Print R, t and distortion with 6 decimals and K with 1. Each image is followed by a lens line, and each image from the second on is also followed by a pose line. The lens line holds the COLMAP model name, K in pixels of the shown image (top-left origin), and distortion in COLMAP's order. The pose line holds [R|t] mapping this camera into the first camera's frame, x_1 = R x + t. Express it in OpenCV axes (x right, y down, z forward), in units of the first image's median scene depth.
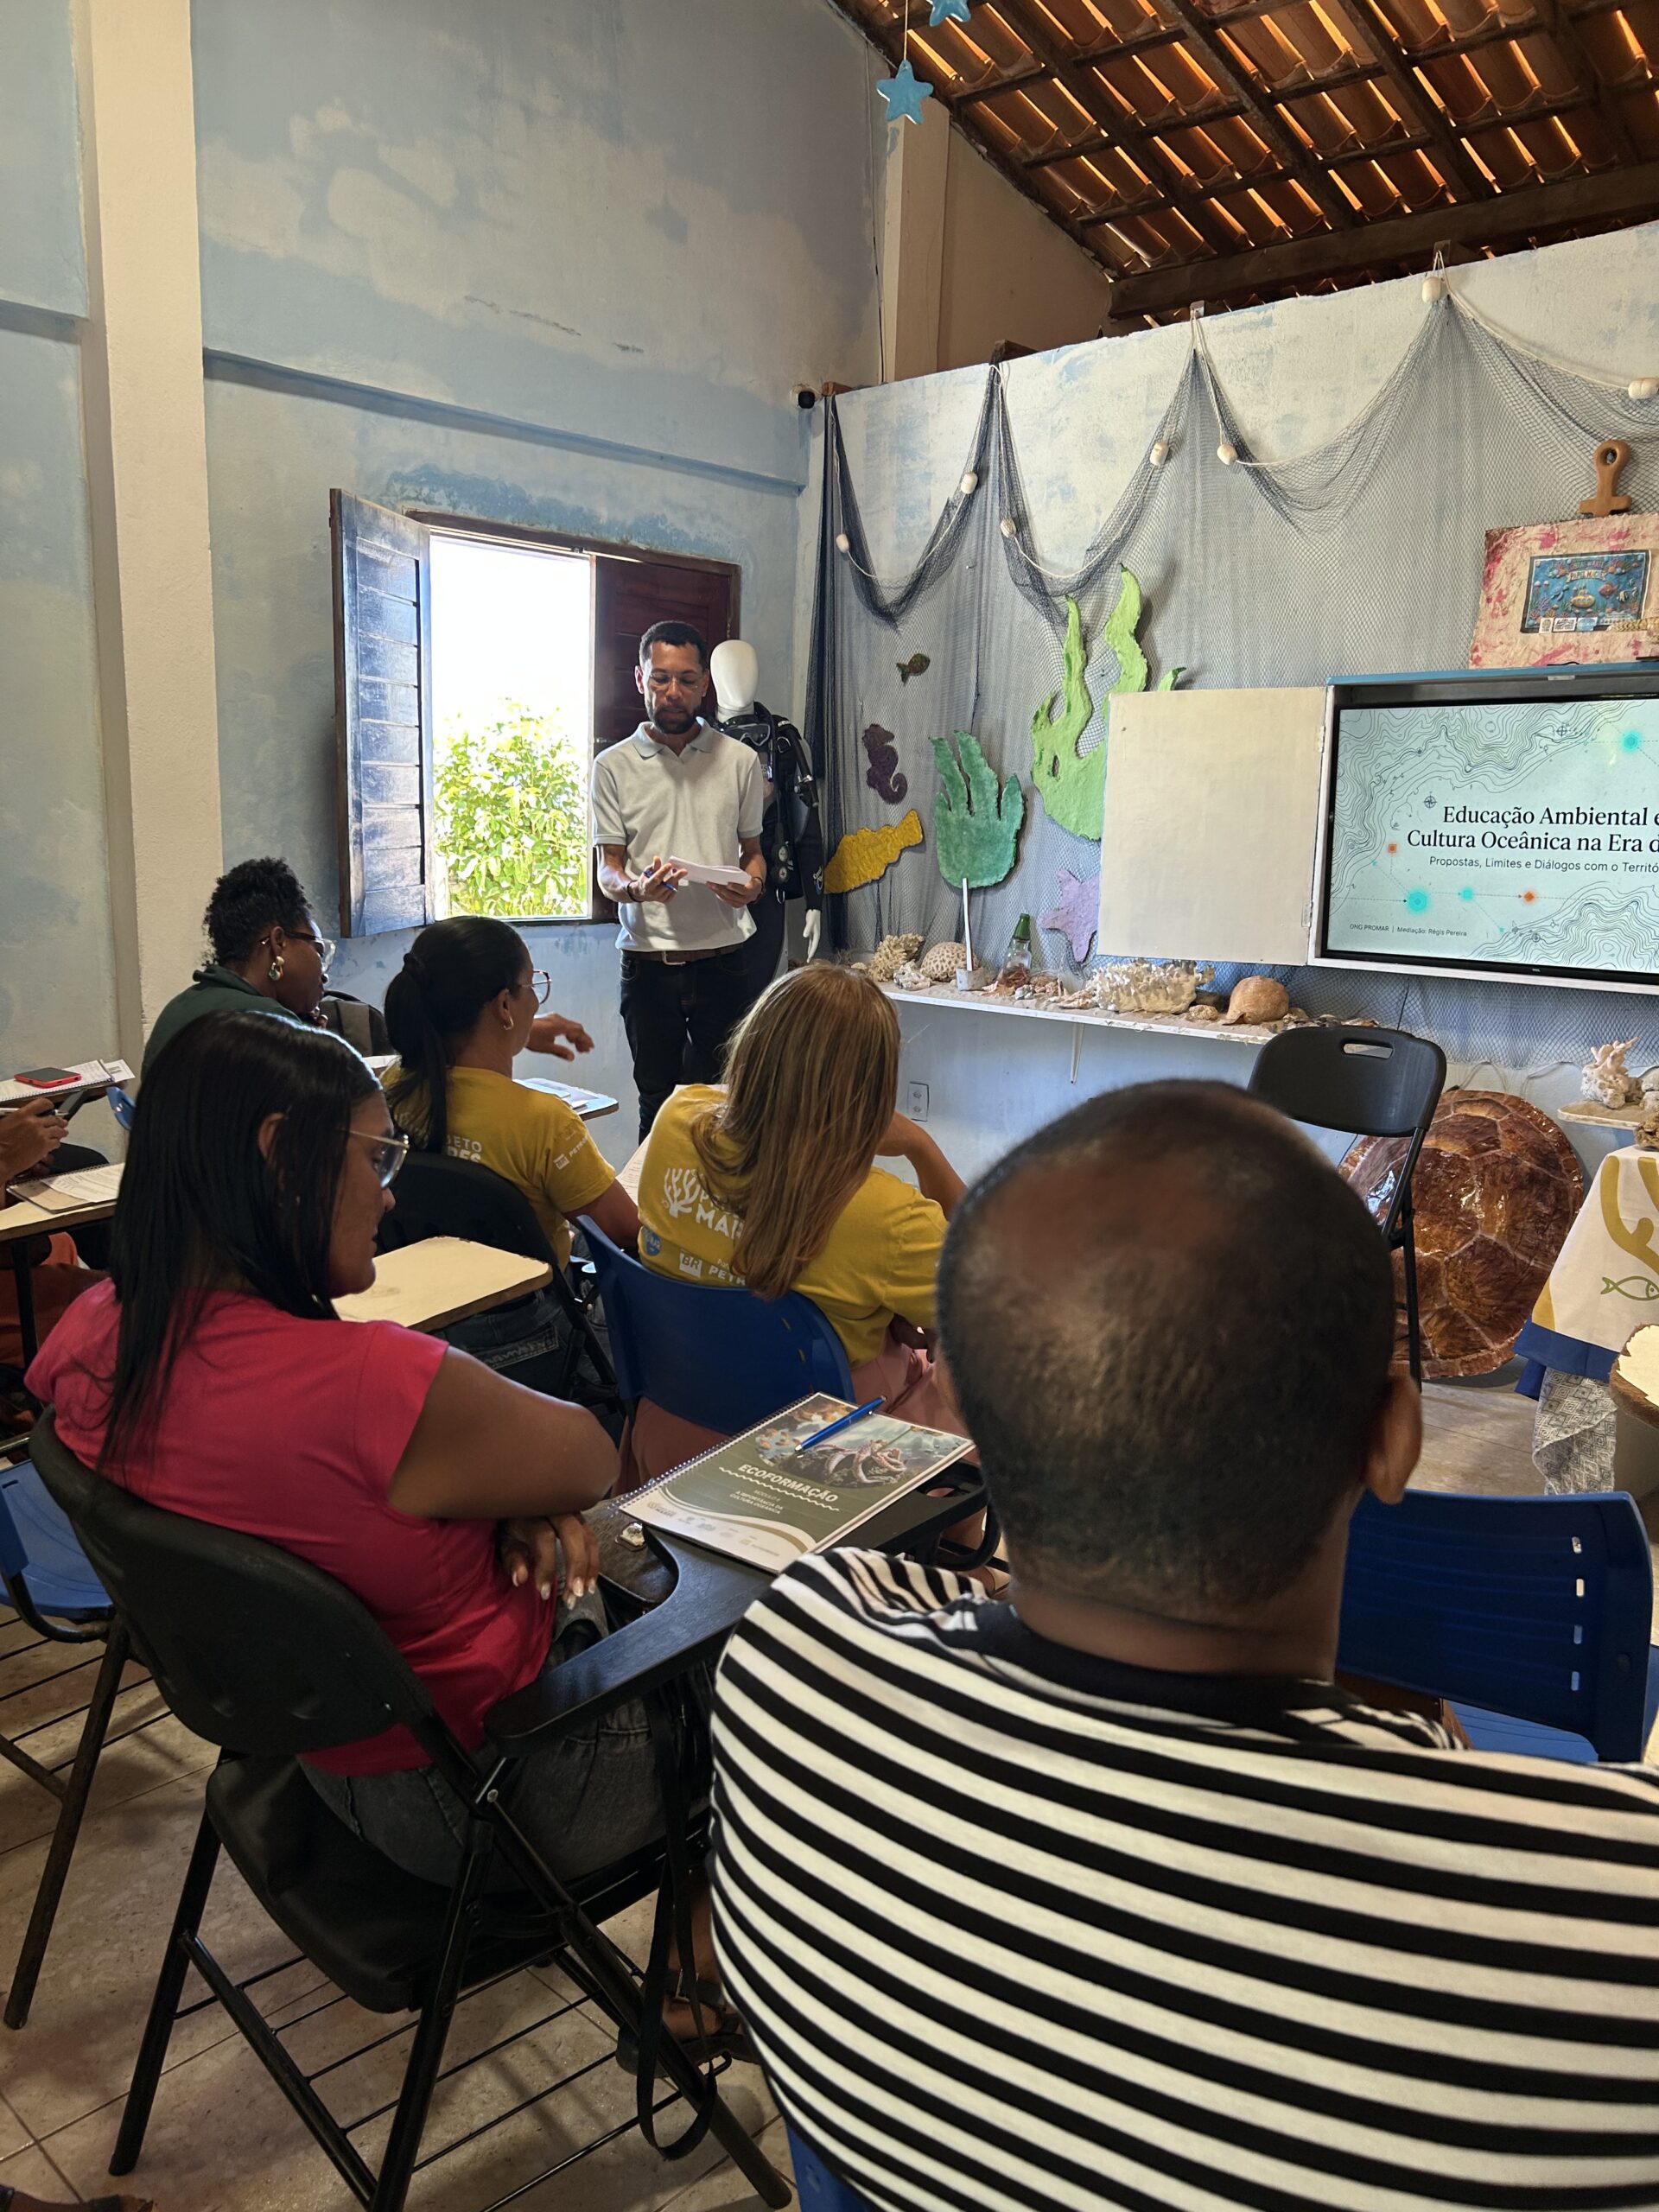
lens RADIAL K [[1642.3, 0, 815.6], [0, 1642.3, 1105.4], [0, 0, 1]] dist [0.043821, -0.043666]
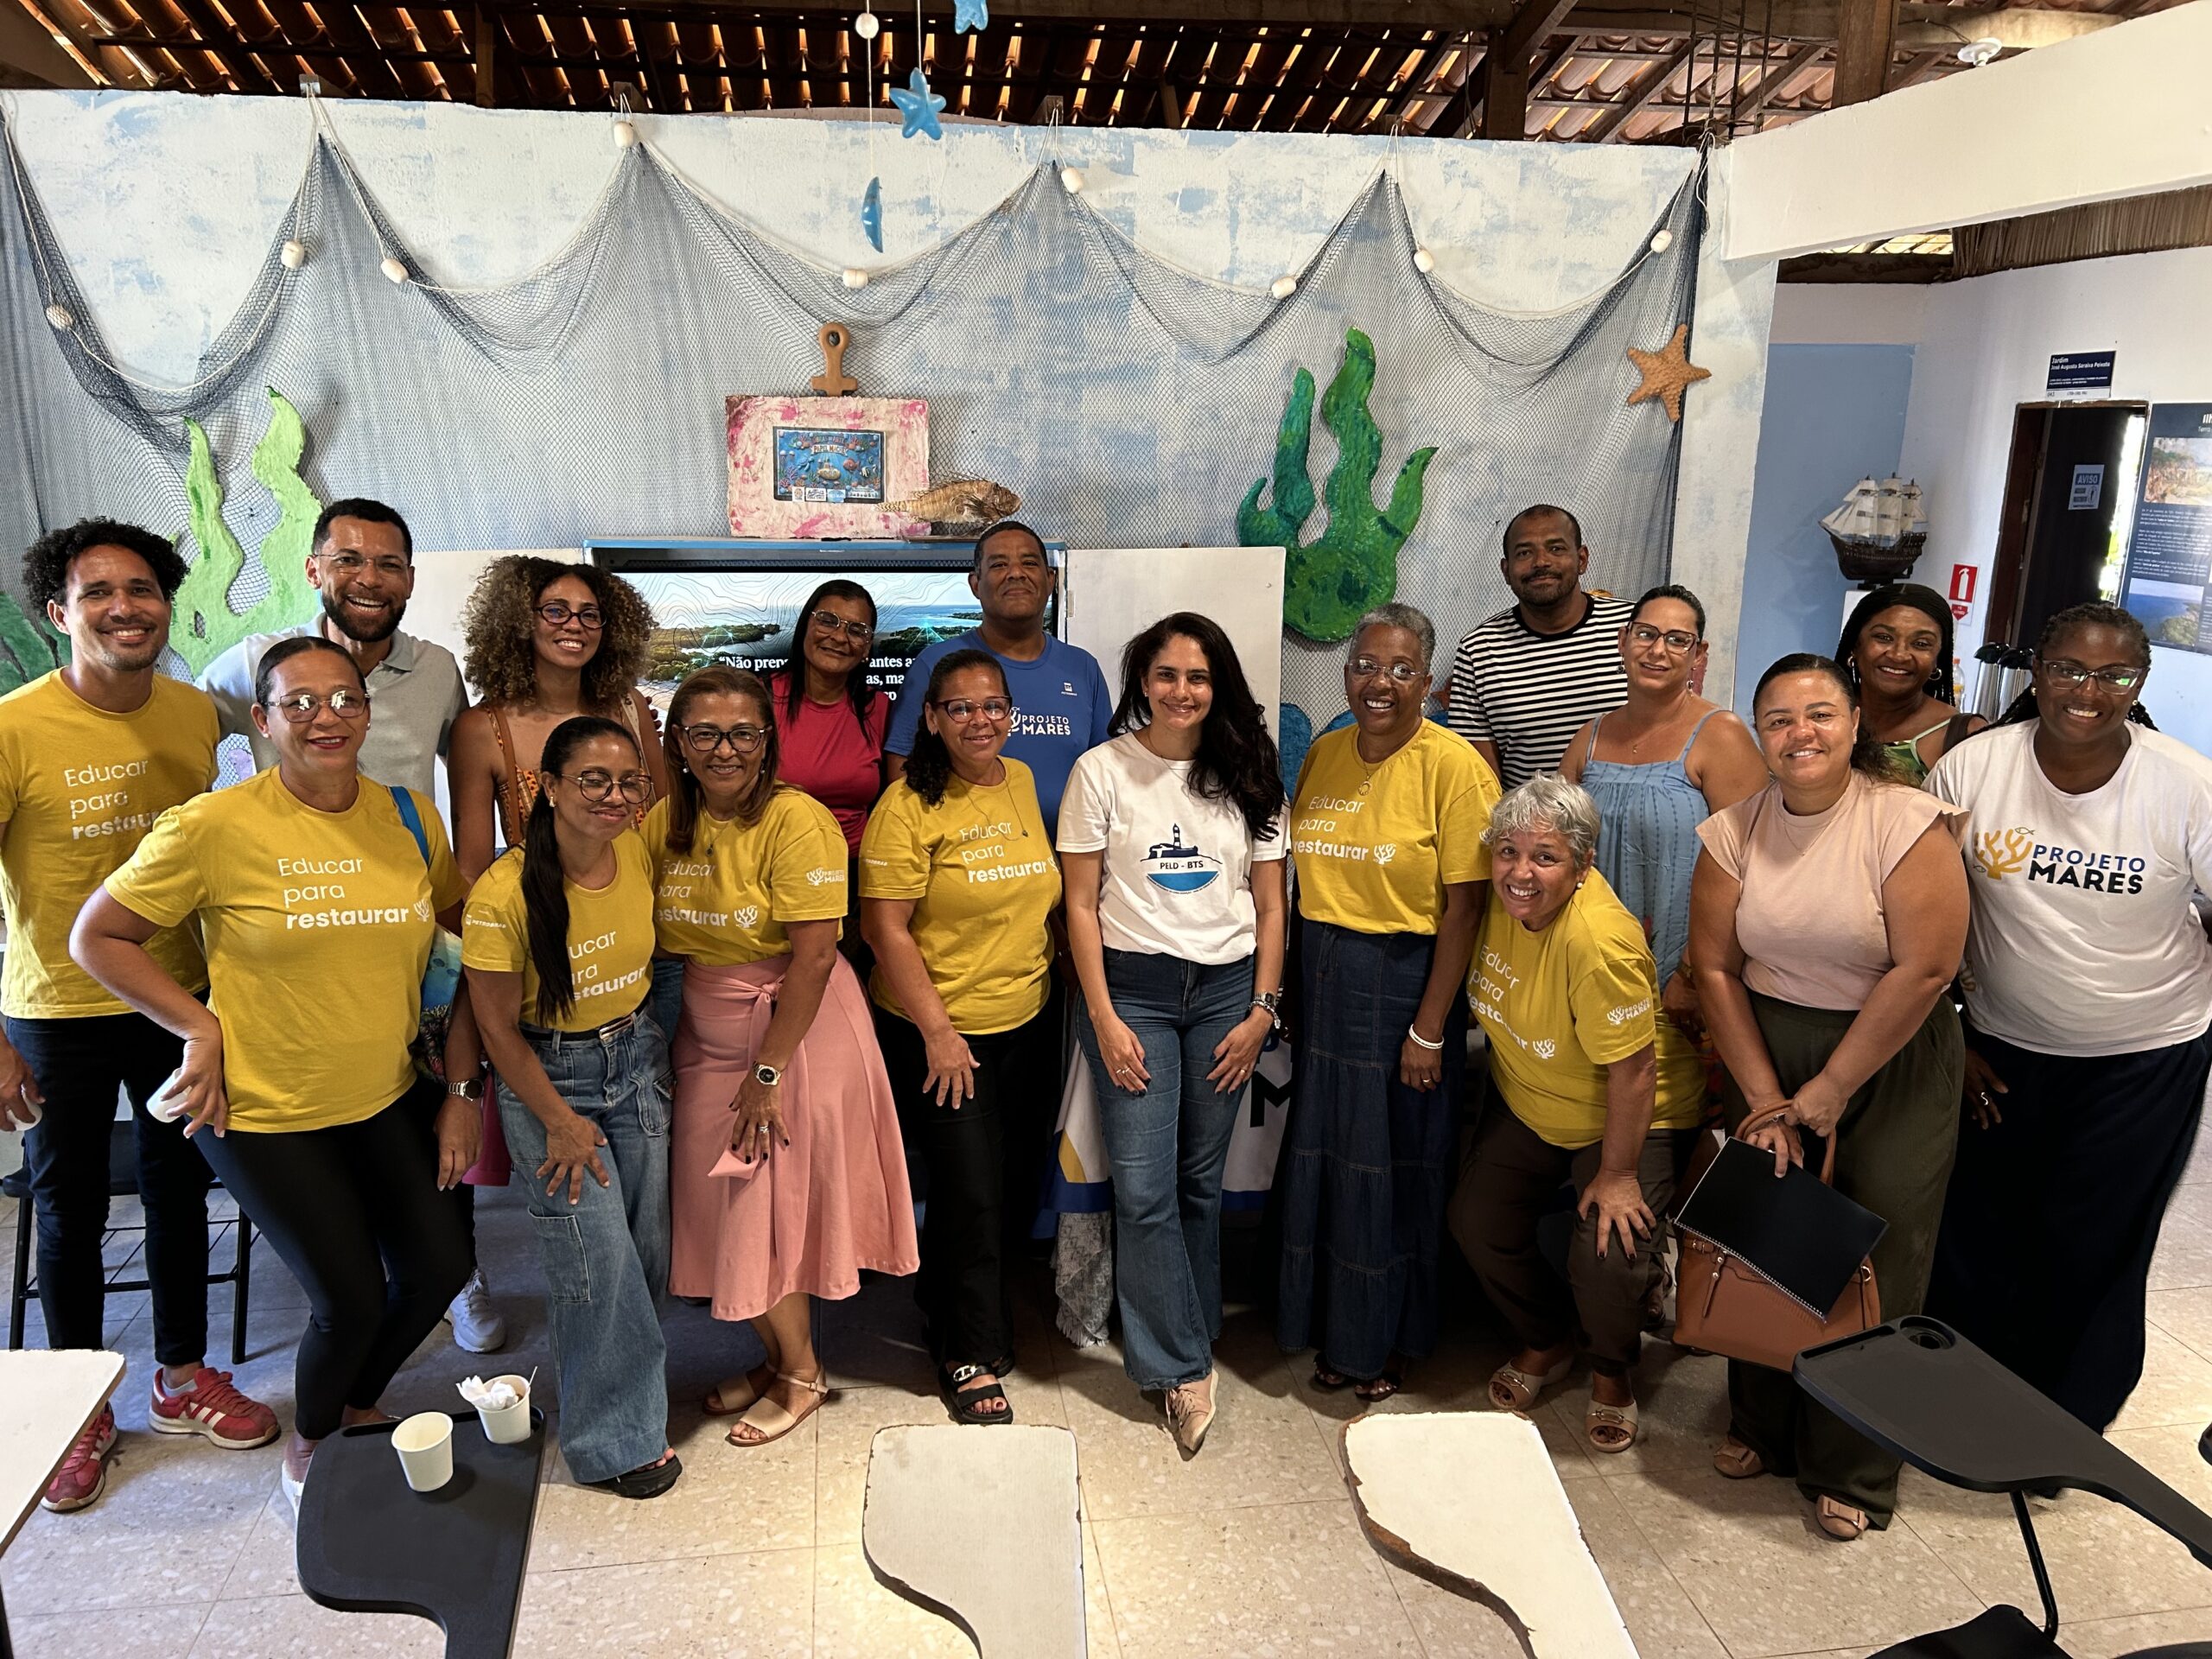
lens RADIAL K [[1642.3, 0, 1095.8], [0, 1642.3, 858.8], [0, 0, 1]] dist [0.043821, -0.043666]
pose [[0.622280, -0.212431, 0.753419, -0.249776], [0.146591, 0.977071, 0.154416, -0.182955], [-0.768946, 0.014355, 0.639152, 0.182398]]
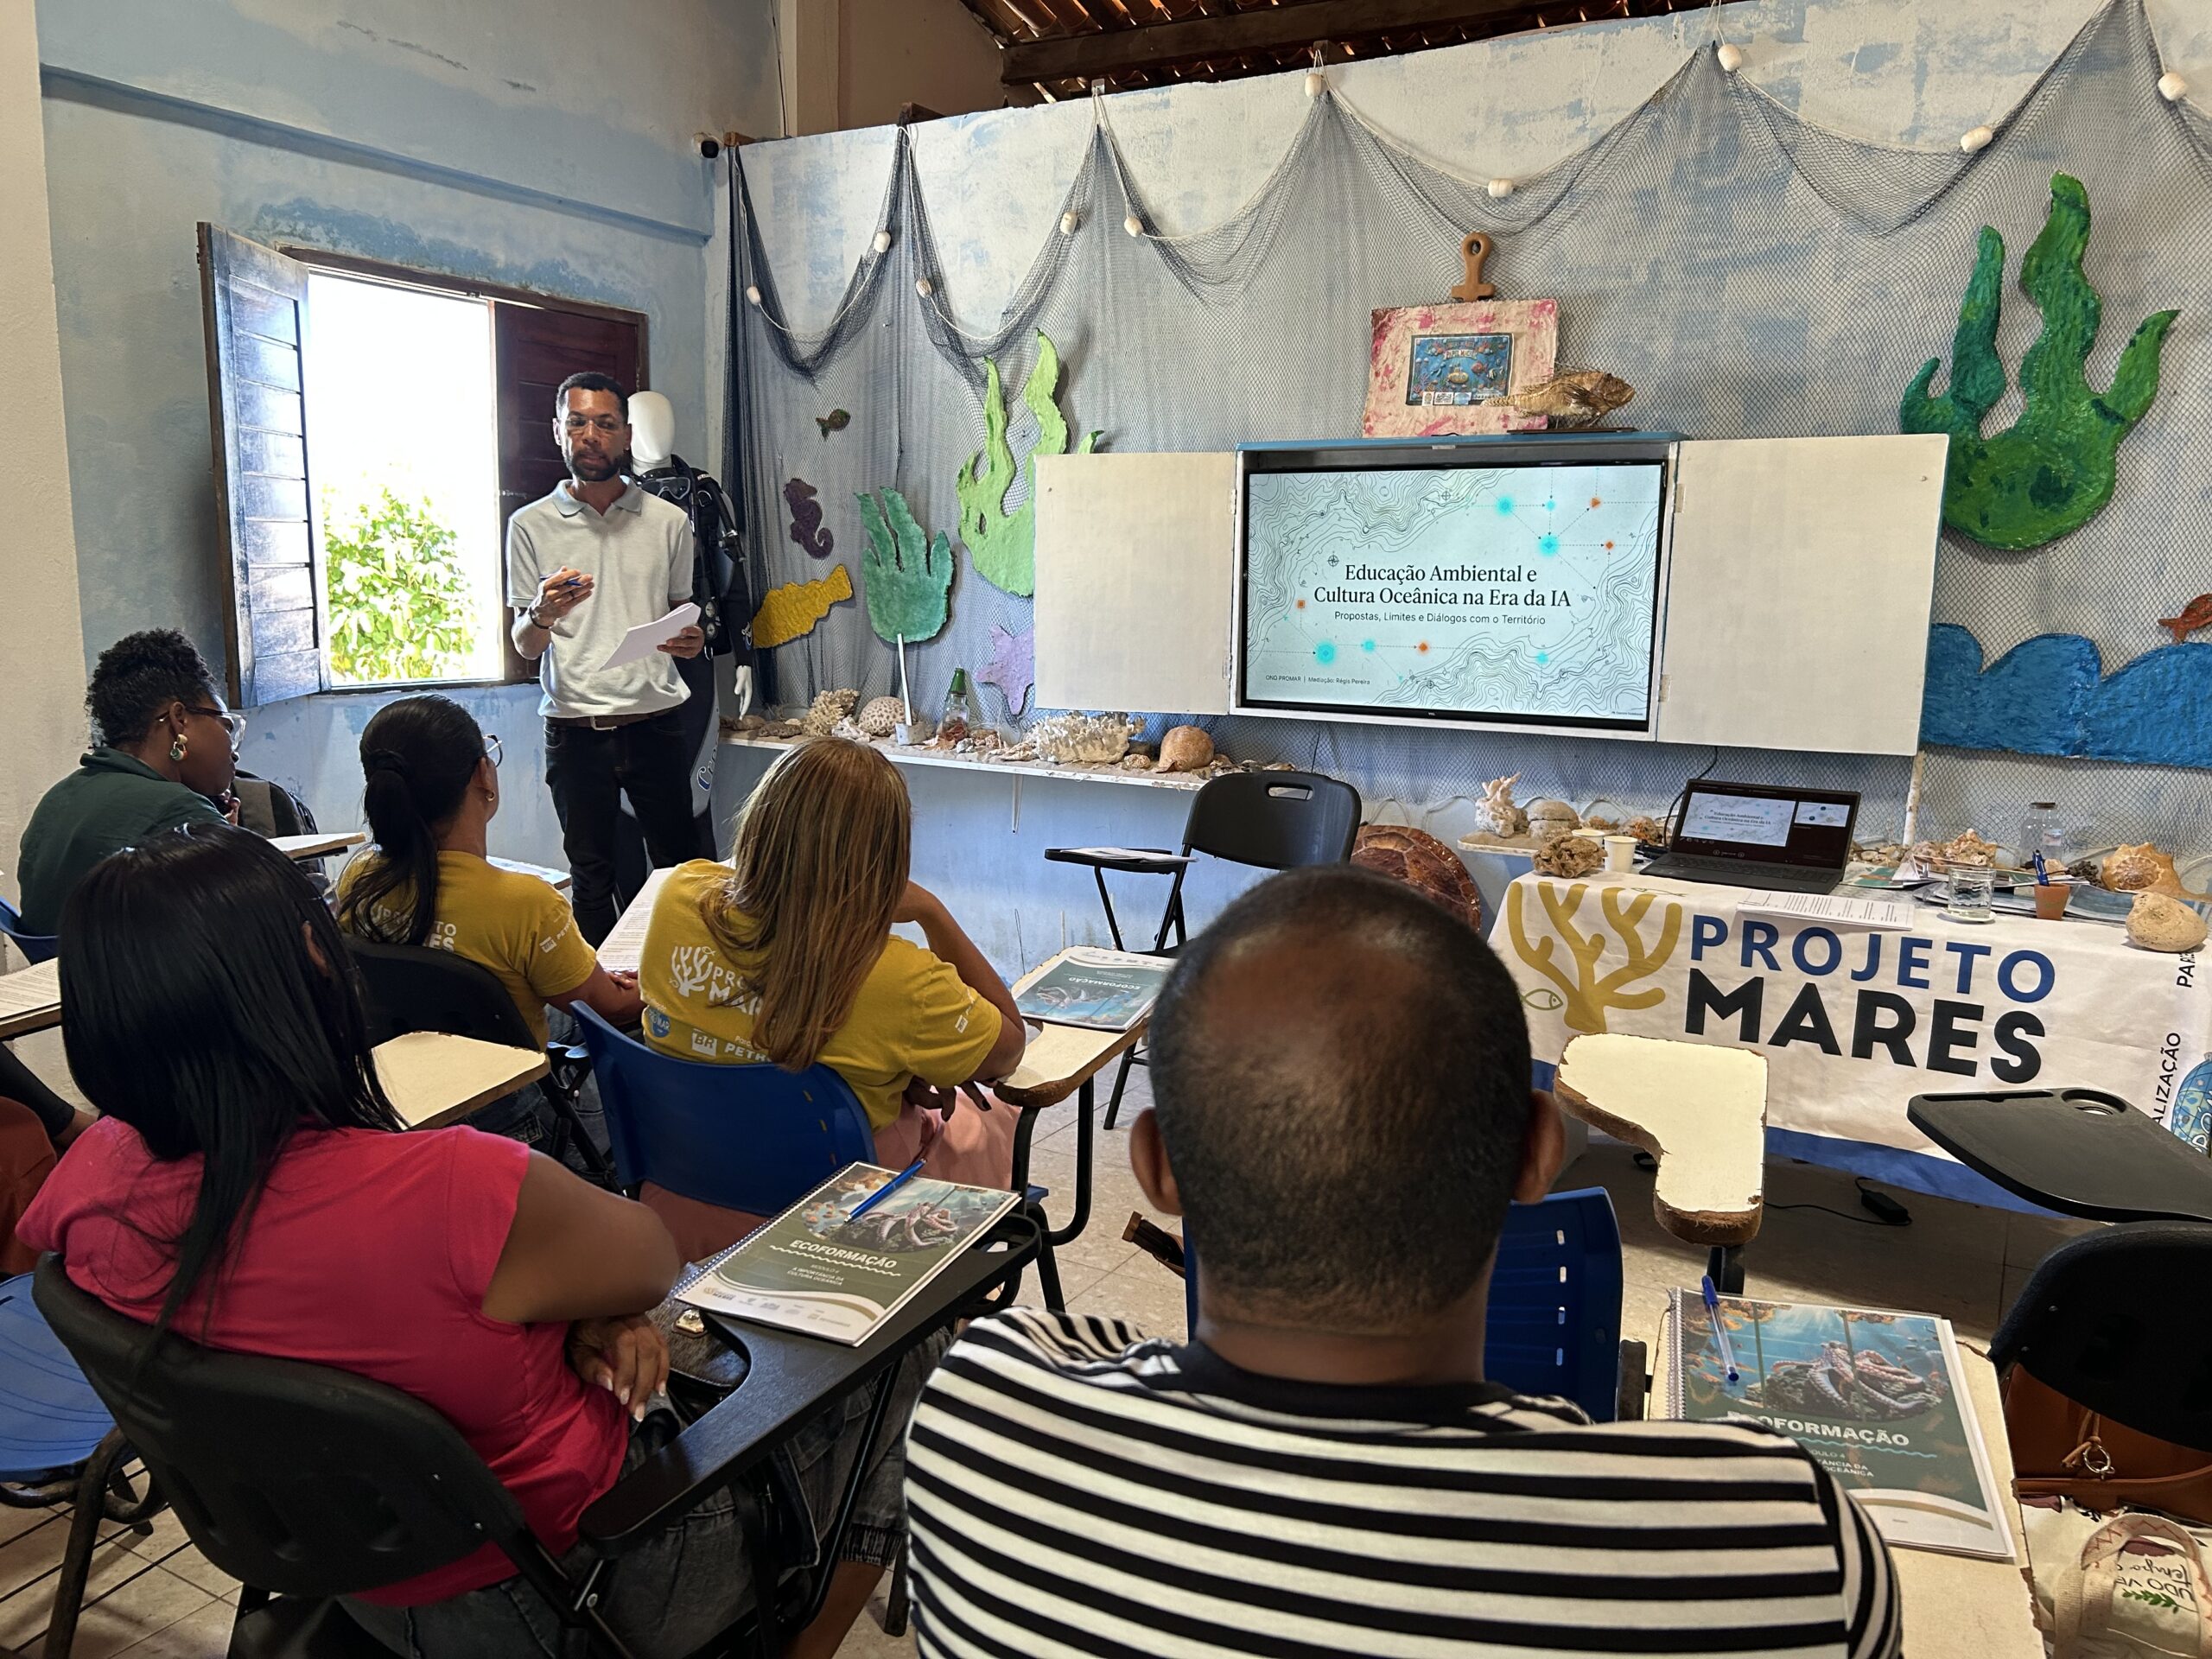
lens RADIAL K [[1642.3, 0, 1098.6], [0, 1642.3, 847.7], [0, 0, 1]] dist [0.043821, -0.043666]
pose [[0.972287, -0.044354, 0.229545, -0.031756], [0.044812, 0.998990, 0.003219, -0.005964], [-0.229456, 0.007157, 0.973293, -0.009626]]
